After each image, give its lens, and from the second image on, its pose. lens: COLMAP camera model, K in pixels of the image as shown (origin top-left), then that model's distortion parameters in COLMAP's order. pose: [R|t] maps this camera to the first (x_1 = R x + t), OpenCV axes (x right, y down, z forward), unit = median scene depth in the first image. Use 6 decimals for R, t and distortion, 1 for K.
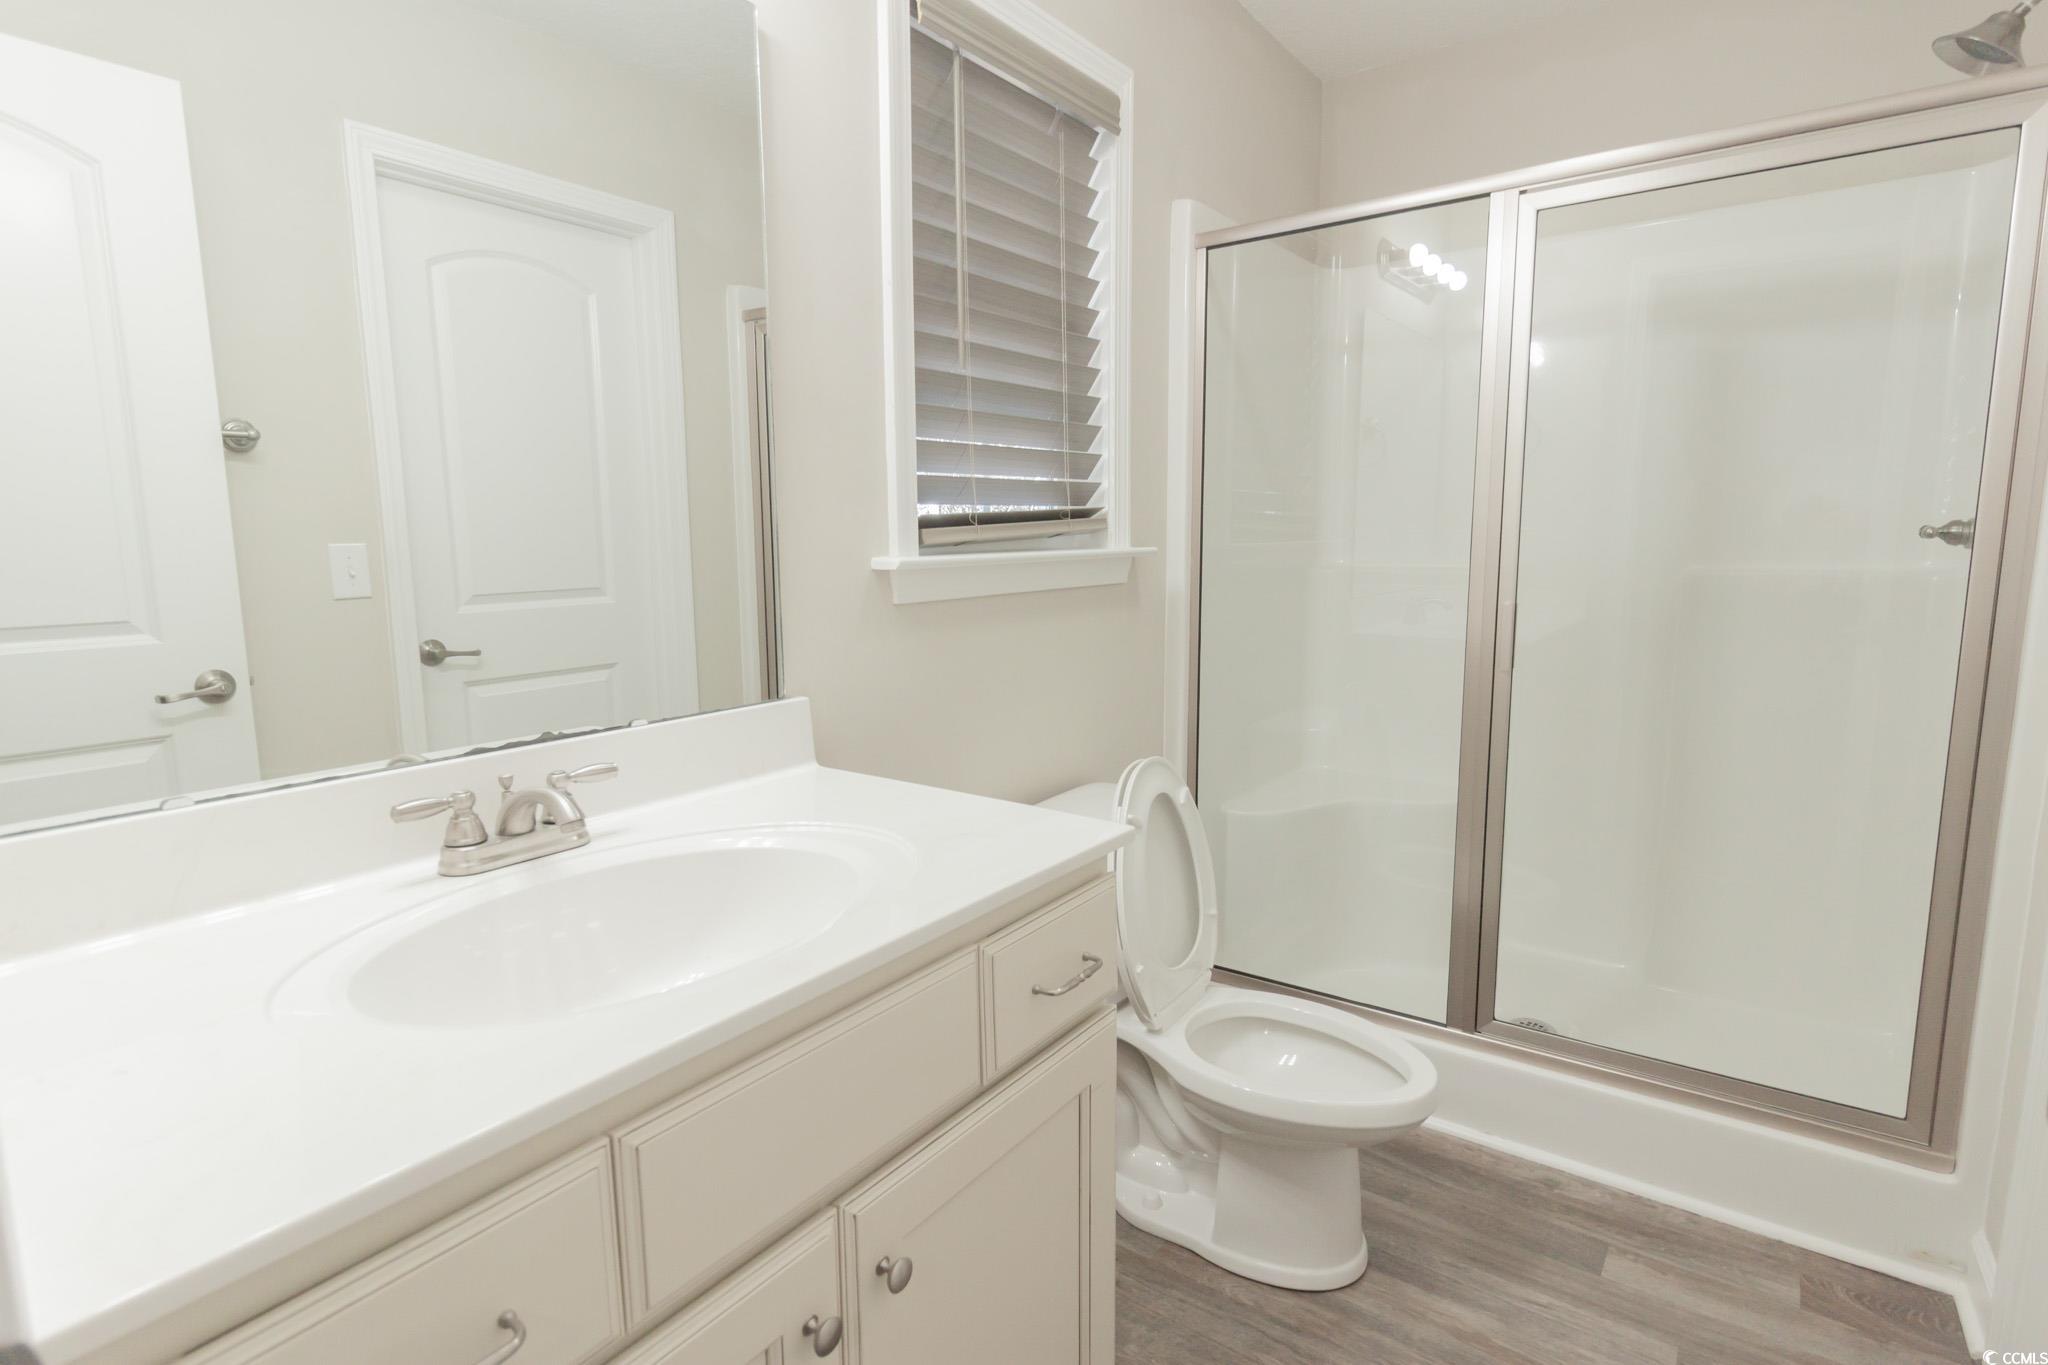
lens RADIAL K [[1038.8, 0, 1022.2], [0, 1038.8, 677.2], [0, 0, 1]] dist [0.002357, 0.000372]
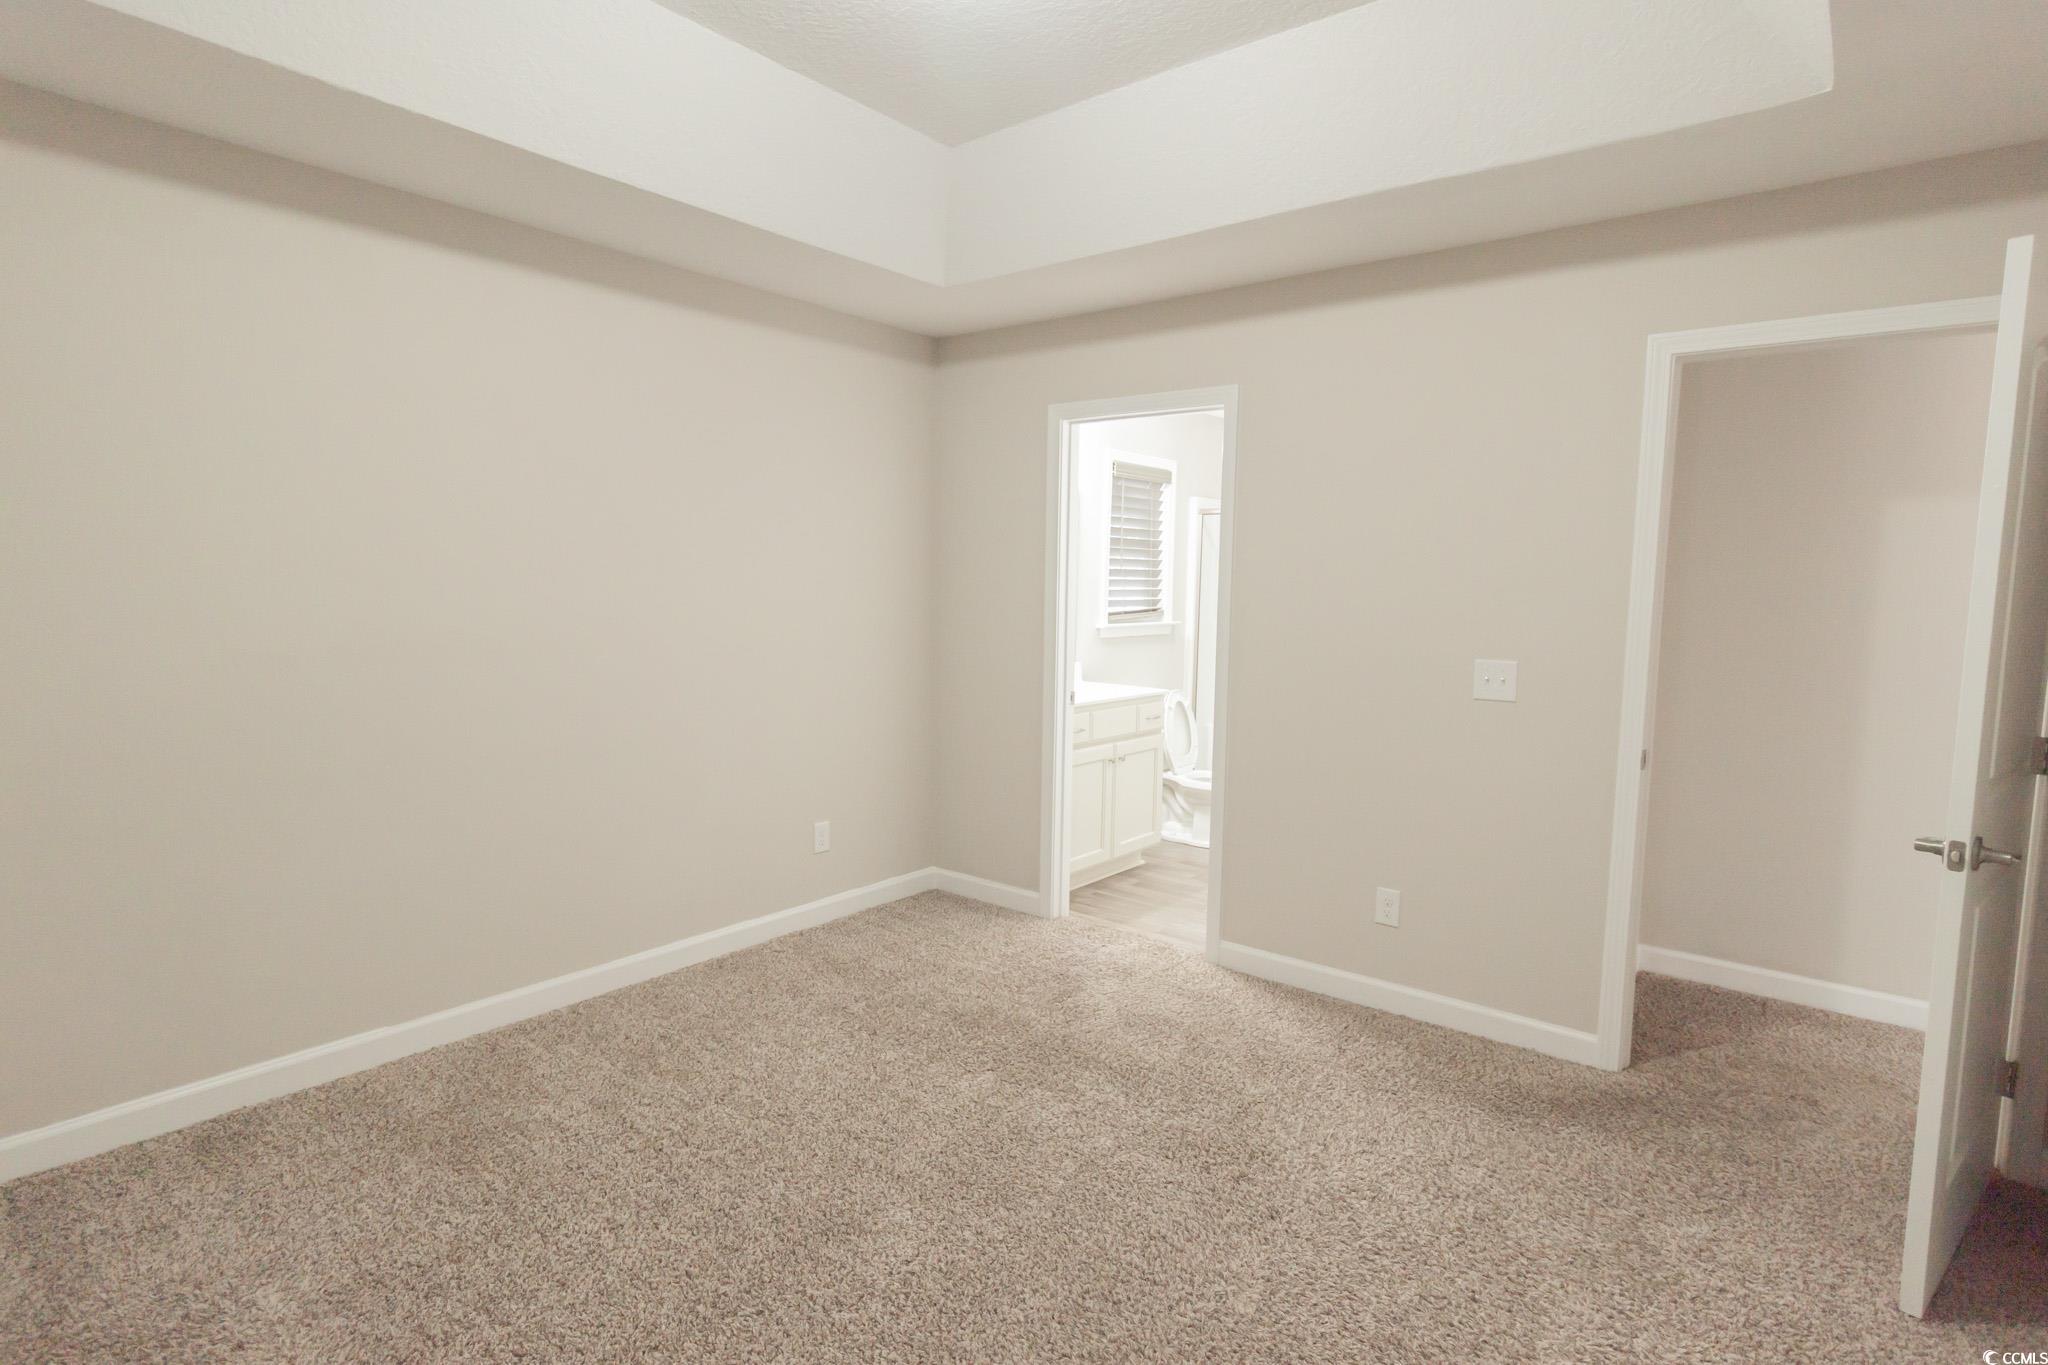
lens RADIAL K [[1038.8, 0, 1022.6], [0, 1038.8, 682.1], [0, 0, 1]] dist [0.002357, 0.000372]
pose [[0.998639, 0.028414, -0.043746, -0.192818], [-0.030673, 0.998182, -0.051879, 0.221300], [0.042193, 0.053150, 0.997695, -2.041707]]
